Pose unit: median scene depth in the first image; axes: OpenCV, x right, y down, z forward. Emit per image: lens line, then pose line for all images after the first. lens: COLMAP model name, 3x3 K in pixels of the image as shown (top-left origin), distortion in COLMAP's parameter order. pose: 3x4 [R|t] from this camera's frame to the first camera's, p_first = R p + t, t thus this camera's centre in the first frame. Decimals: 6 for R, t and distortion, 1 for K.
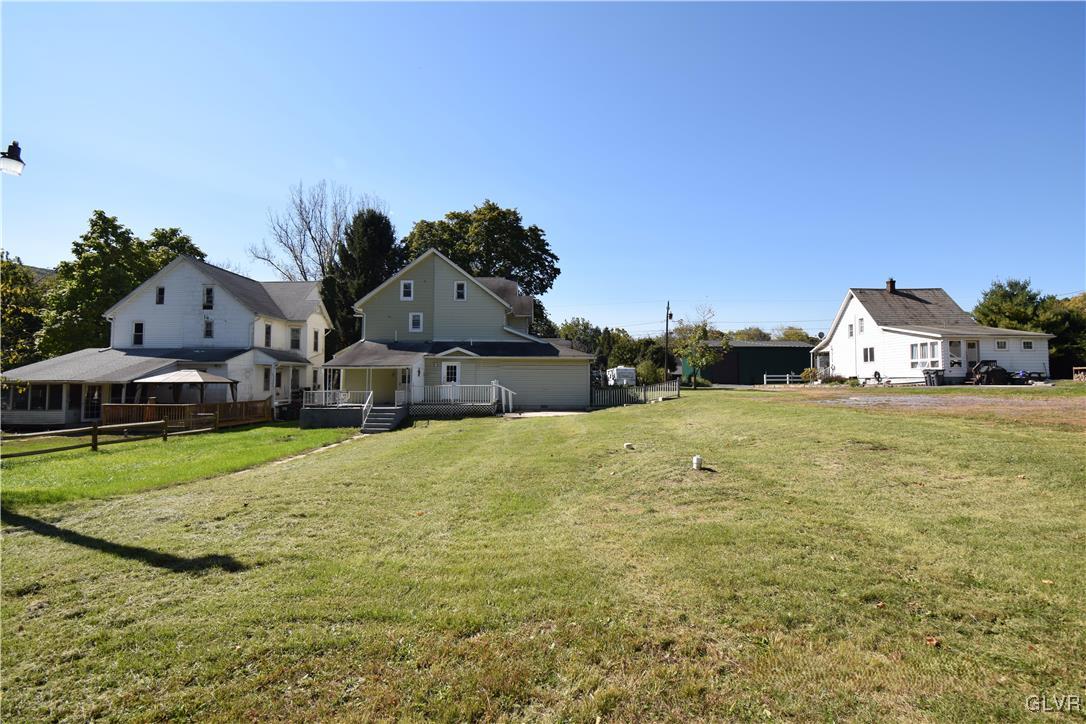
lens RADIAL K [[505.2, 0, 544.3], [0, 505.2, 356.7], [0, 0, 1]] dist [-0.003881, -0.001354]
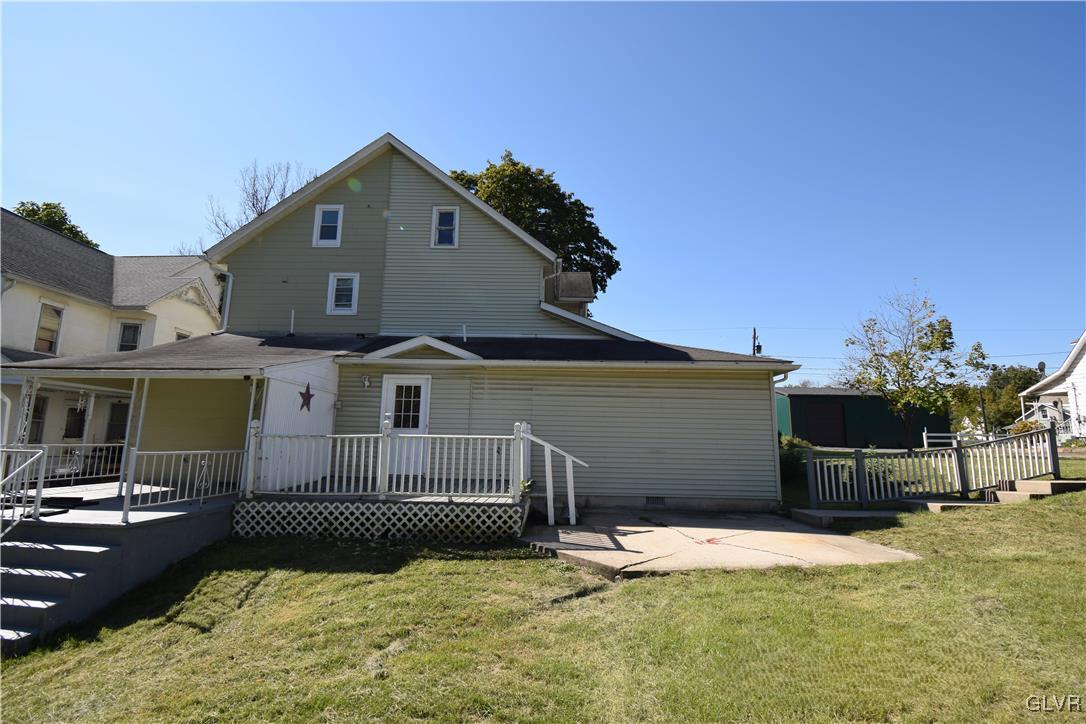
lens RADIAL K [[505.2, 0, 544.3], [0, 505.2, 356.7], [0, 0, 1]] dist [-0.003881, -0.001354]
pose [[0.999433, 0.005107, -0.033280, -0.063453], [-0.009089, 0.992658, -0.120617, 0.038084], [0.032420, 0.120851, 0.992141, 0.575689]]
